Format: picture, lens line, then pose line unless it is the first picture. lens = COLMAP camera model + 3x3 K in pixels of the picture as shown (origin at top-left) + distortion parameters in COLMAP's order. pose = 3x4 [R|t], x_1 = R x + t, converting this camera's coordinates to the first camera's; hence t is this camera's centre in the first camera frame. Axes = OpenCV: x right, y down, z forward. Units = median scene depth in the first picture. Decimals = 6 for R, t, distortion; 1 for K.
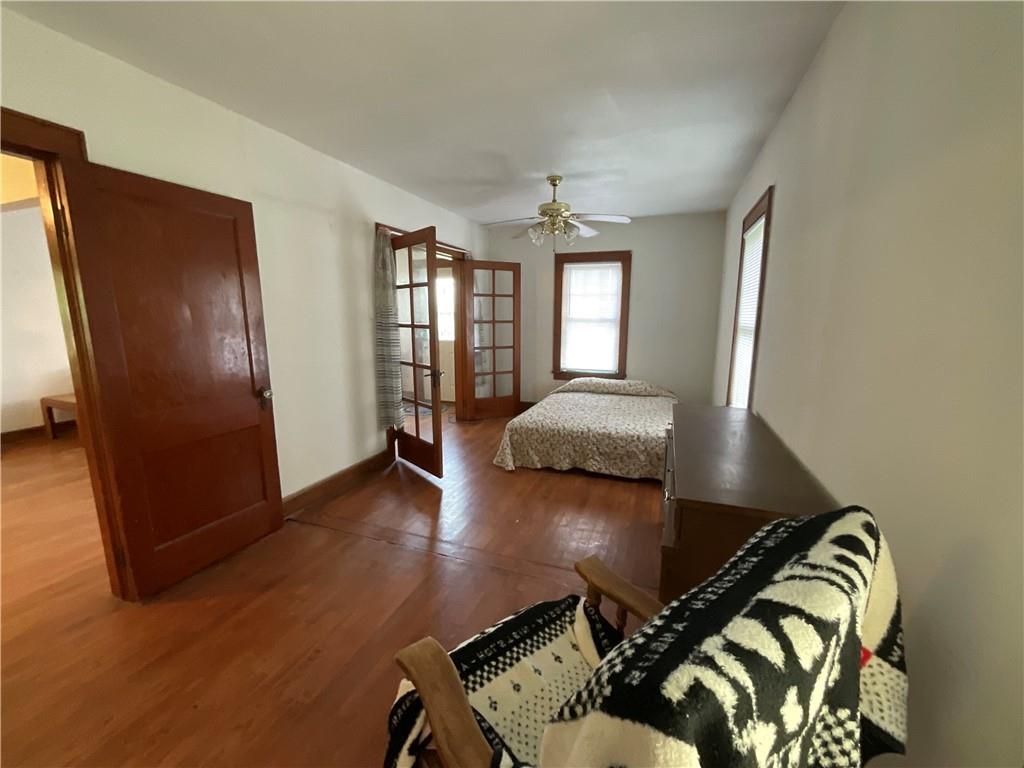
lens RADIAL K [[418.1, 0, 510.9], [0, 418.1, 387.9], [0, 0, 1]] dist [0.001210, 0.000775]
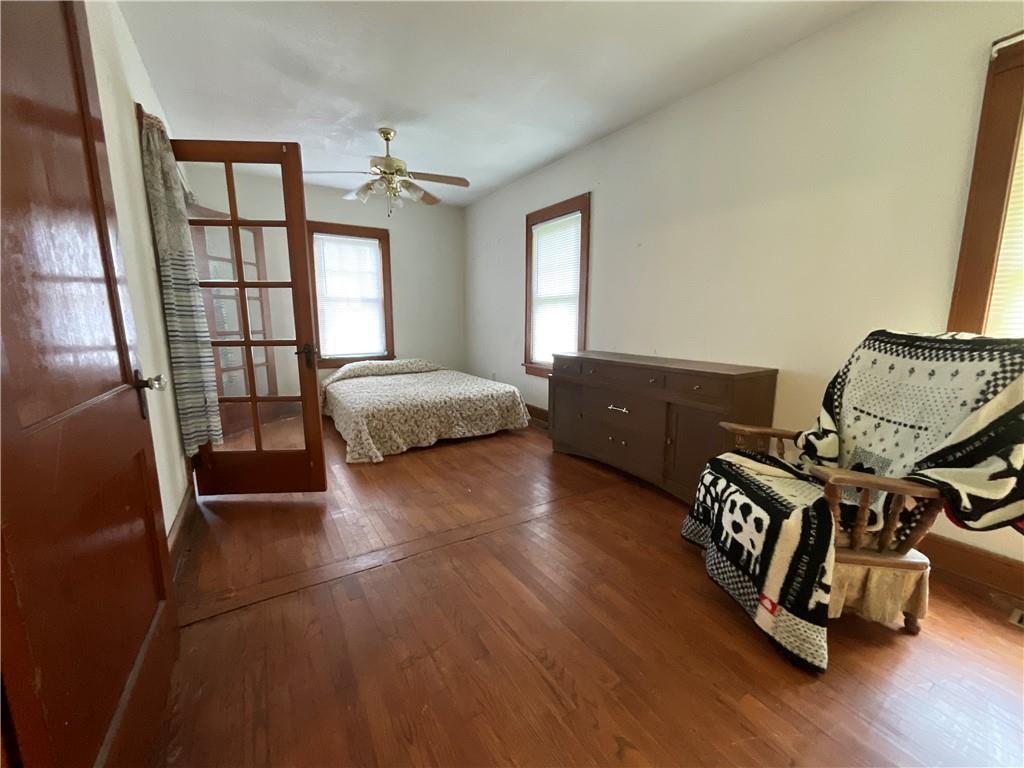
lens RADIAL K [[418.1, 0, 513.3], [0, 418.1, 383.7], [0, 0, 1]] dist [0.001210, 0.000775]
pose [[0.608146, -0.128762, 0.783312, -0.489149], [0.143632, 0.988319, 0.050949, 0.035876], [-0.780723, 0.081524, 0.619537, 0.245814]]
